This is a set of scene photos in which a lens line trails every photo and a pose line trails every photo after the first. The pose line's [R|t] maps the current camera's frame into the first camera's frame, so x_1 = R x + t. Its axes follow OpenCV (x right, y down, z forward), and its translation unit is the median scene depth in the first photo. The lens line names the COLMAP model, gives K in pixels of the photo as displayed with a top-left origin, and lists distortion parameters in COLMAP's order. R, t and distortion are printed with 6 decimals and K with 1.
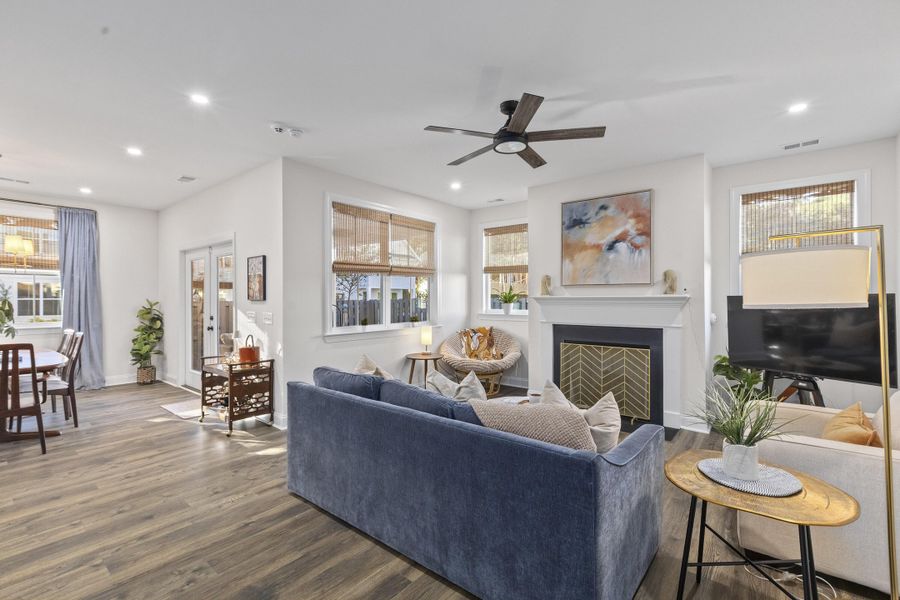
lens RADIAL K [[405.3, 0, 448.0], [0, 405.3, 299.3], [0, 0, 1]] dist [0.003305, 0.000329]
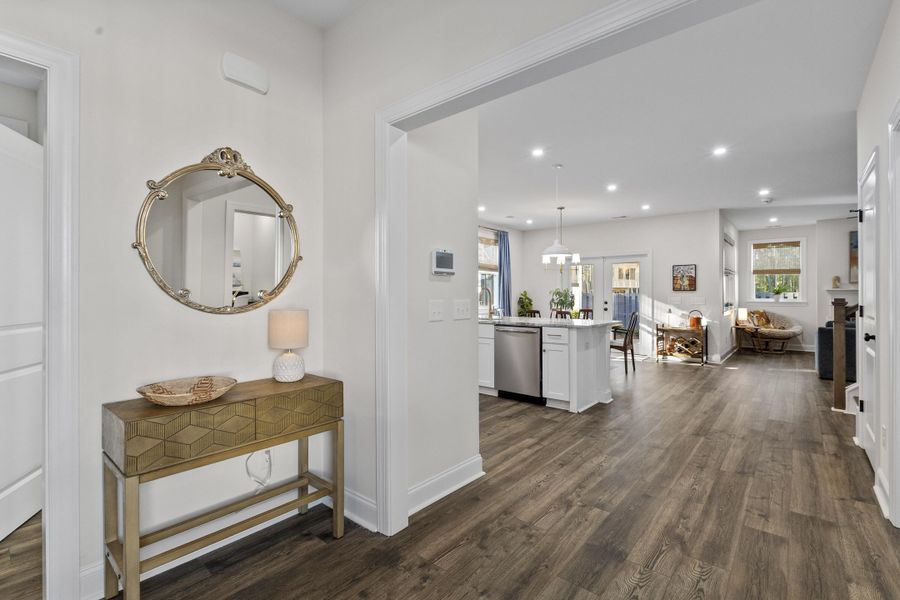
lens RADIAL K [[405.3, 0, 452.3], [0, 405.3, 297.9], [0, 0, 1]] dist [0.003305, 0.000329]
pose [[0.999987, 0.002404, -0.004593, -1.116557], [-0.002386, 0.999989, 0.004021, 0.021170], [0.004603, -0.004010, 0.999981, -0.539822]]
